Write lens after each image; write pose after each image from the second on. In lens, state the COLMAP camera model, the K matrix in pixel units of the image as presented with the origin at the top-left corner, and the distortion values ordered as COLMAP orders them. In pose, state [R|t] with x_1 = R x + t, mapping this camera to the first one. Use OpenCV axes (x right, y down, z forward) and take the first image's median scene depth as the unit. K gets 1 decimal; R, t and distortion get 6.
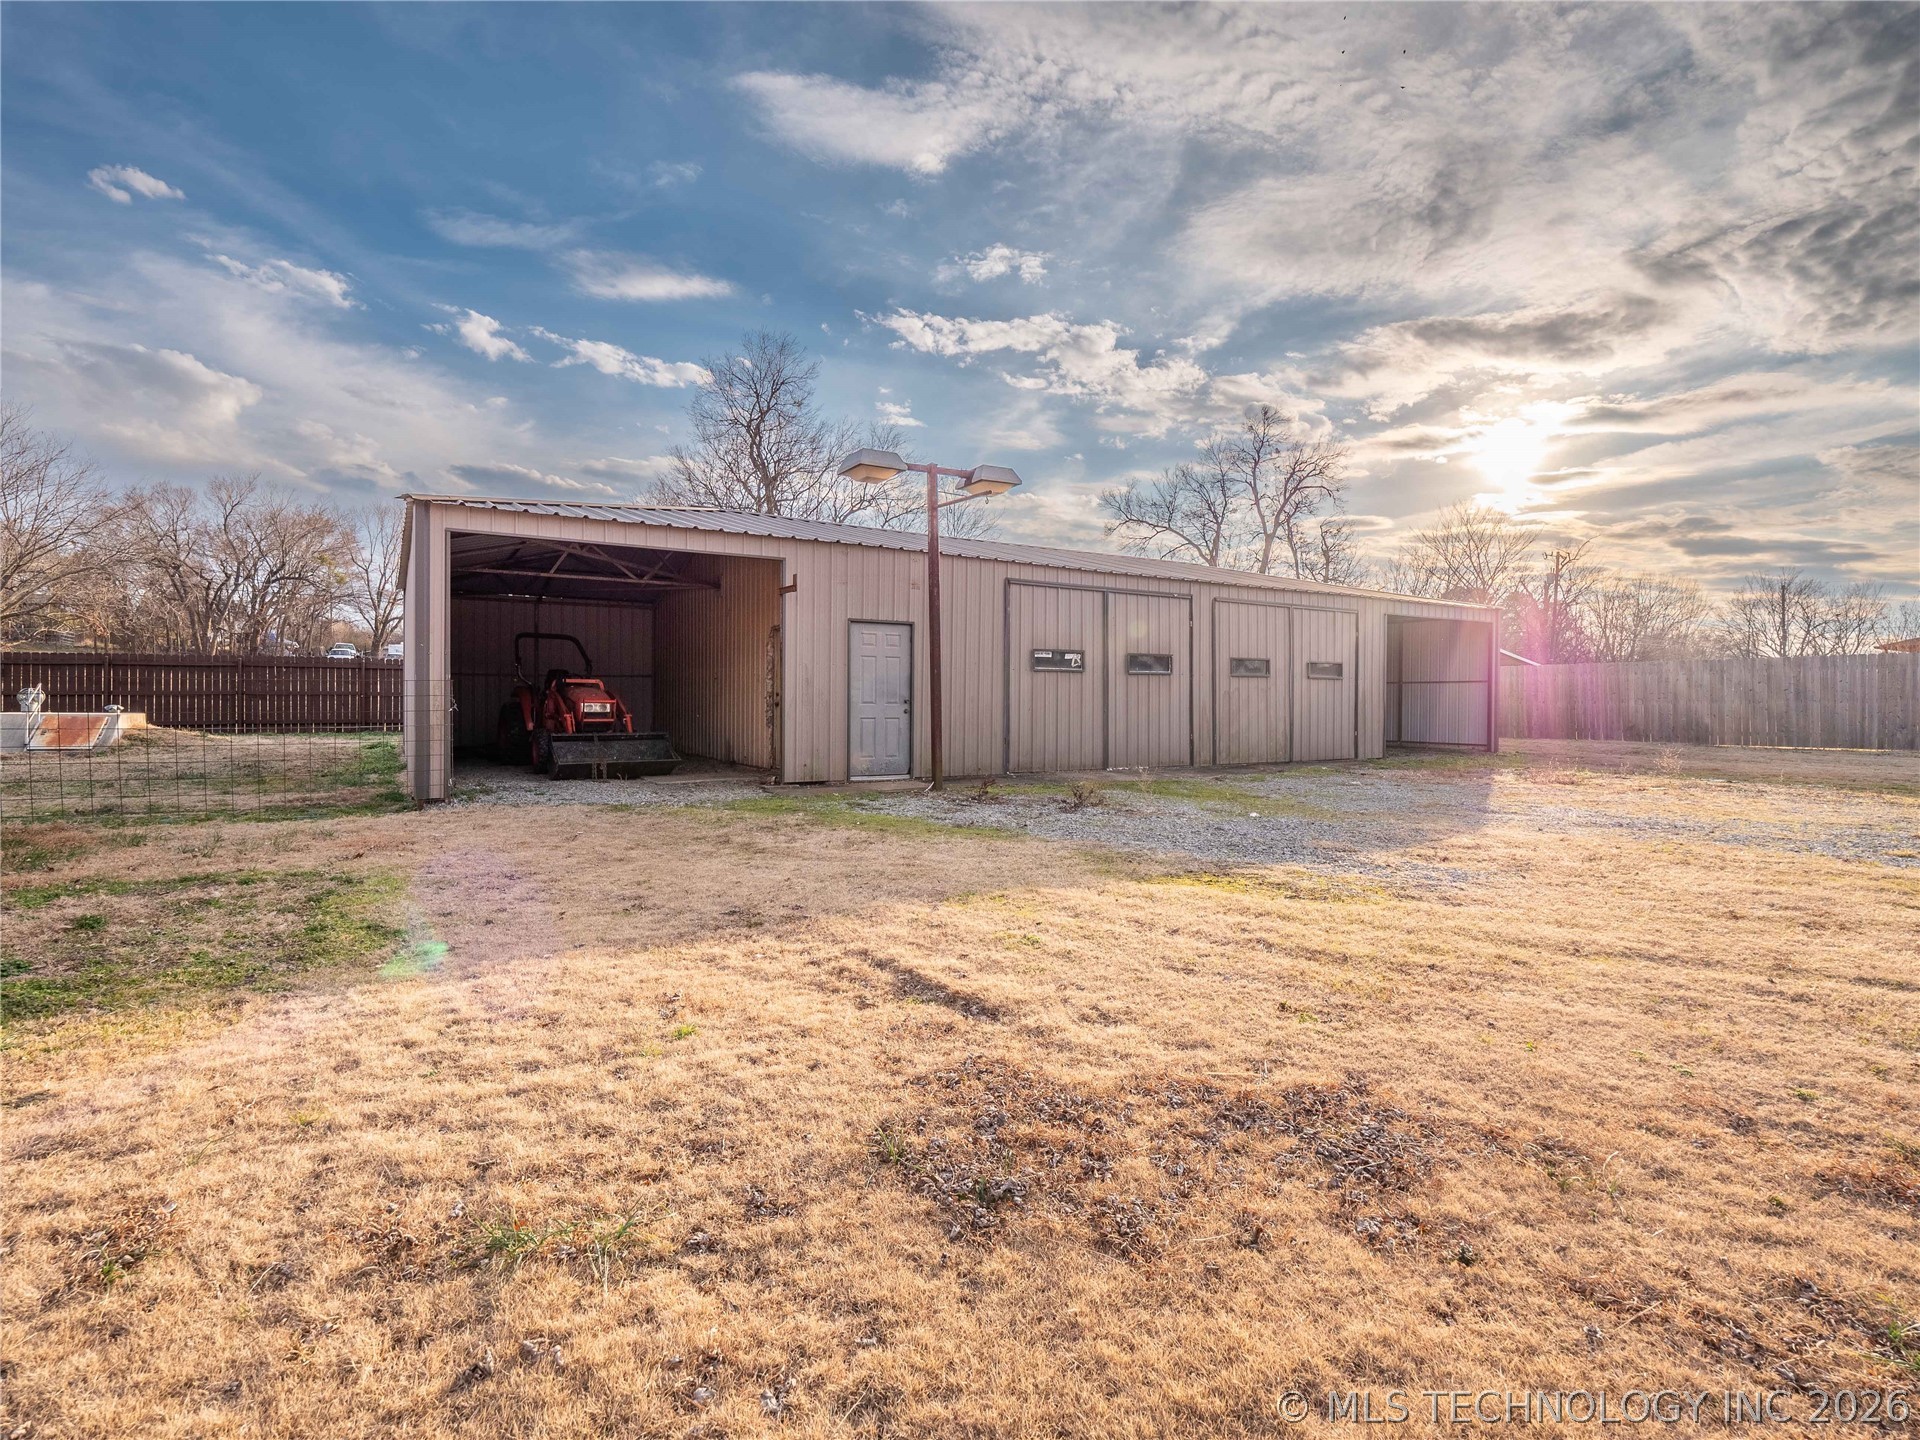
lens RADIAL K [[942.0, 0, 961.4], [0, 942.0, 706.7], [0, 0, 1]] dist [-0.001913, -0.007306]
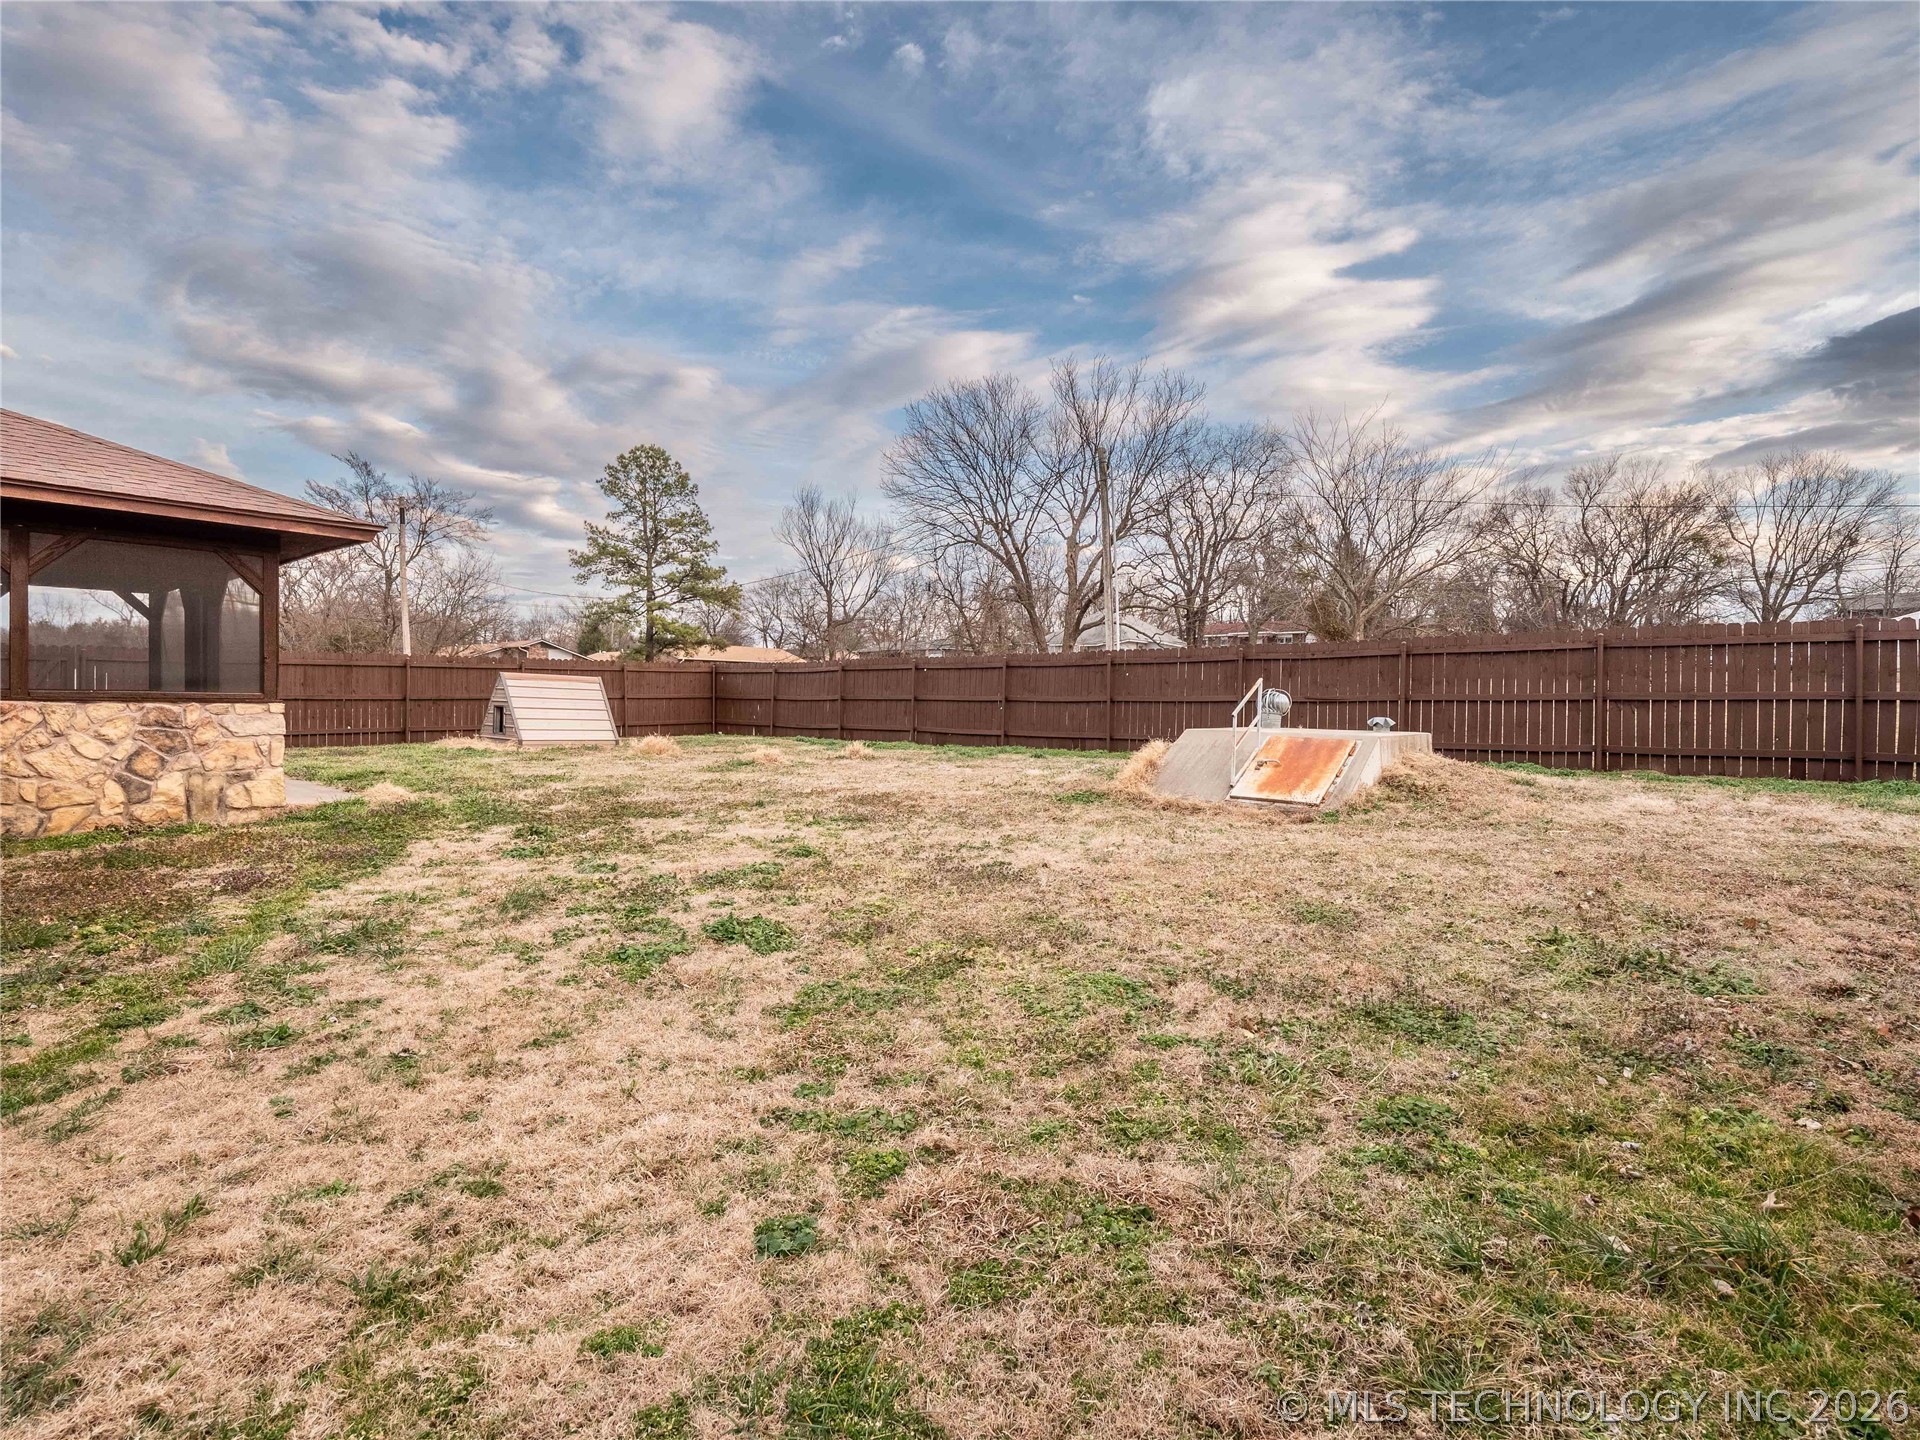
lens RADIAL K [[942.0, 0, 961.4], [0, 942.0, 706.7], [0, 0, 1]] dist [-0.001913, -0.007306]
pose [[0.315797, 0.002953, -0.948822, -0.097403], [-0.013476, 0.999908, -0.001373, -0.000786], [0.948731, 0.013220, 0.315808, 0.125900]]
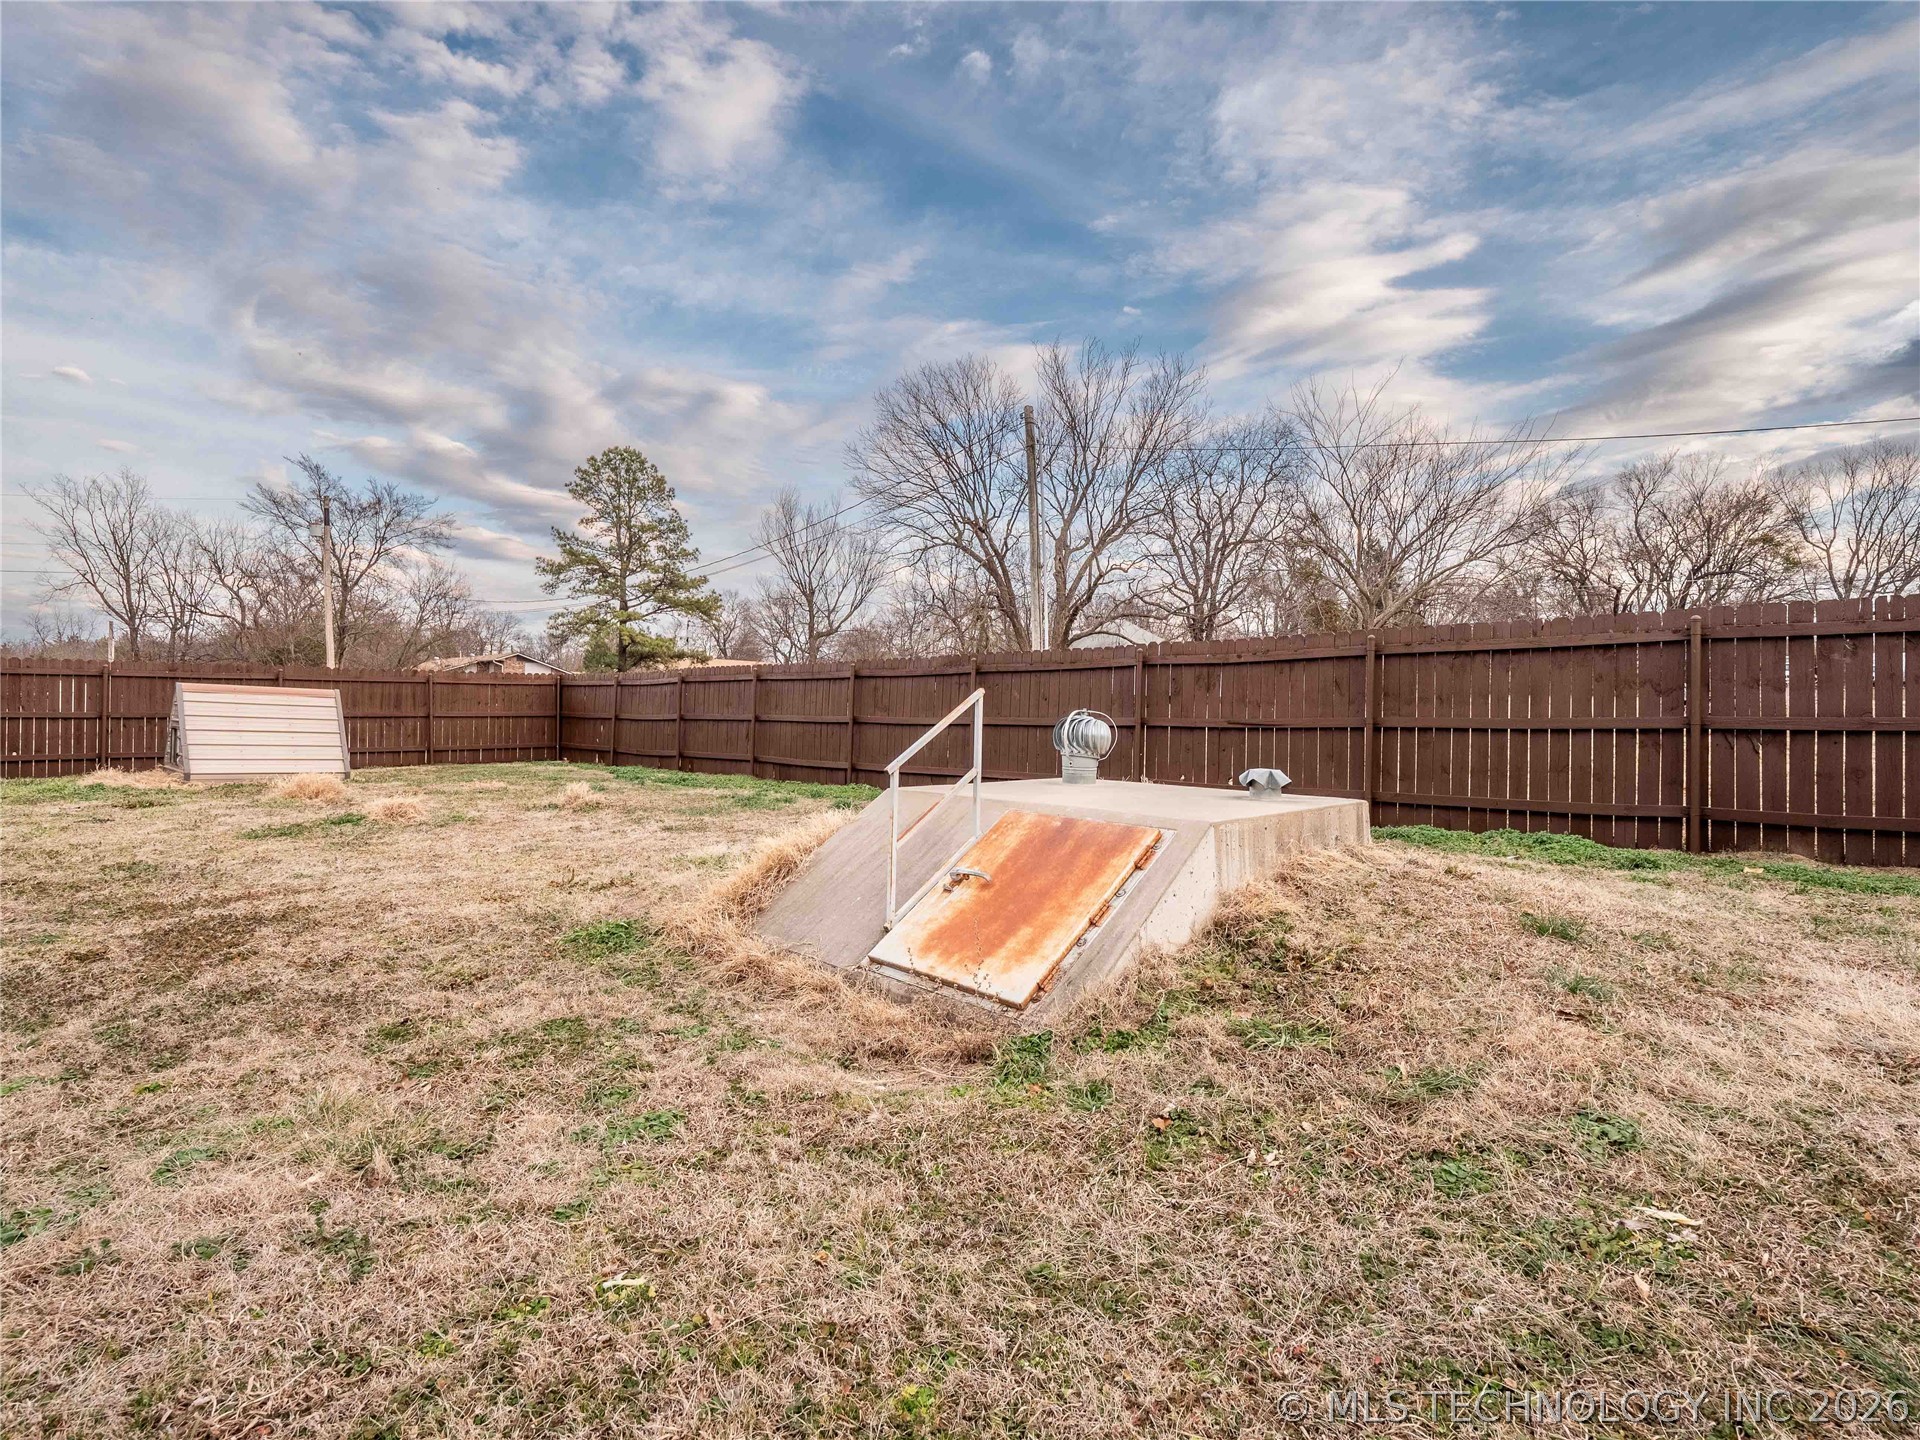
lens RADIAL K [[939.7, 0, 960.7], [0, 939.7, 708.8], [0, 0, 1]] dist [-0.009337, -0.001394]
pose [[0.277648, -0.010091, -0.960630, -0.142322], [-0.016697, 0.999743, -0.015328, -0.002870], [0.960538, 0.020296, 0.277408, 0.179226]]
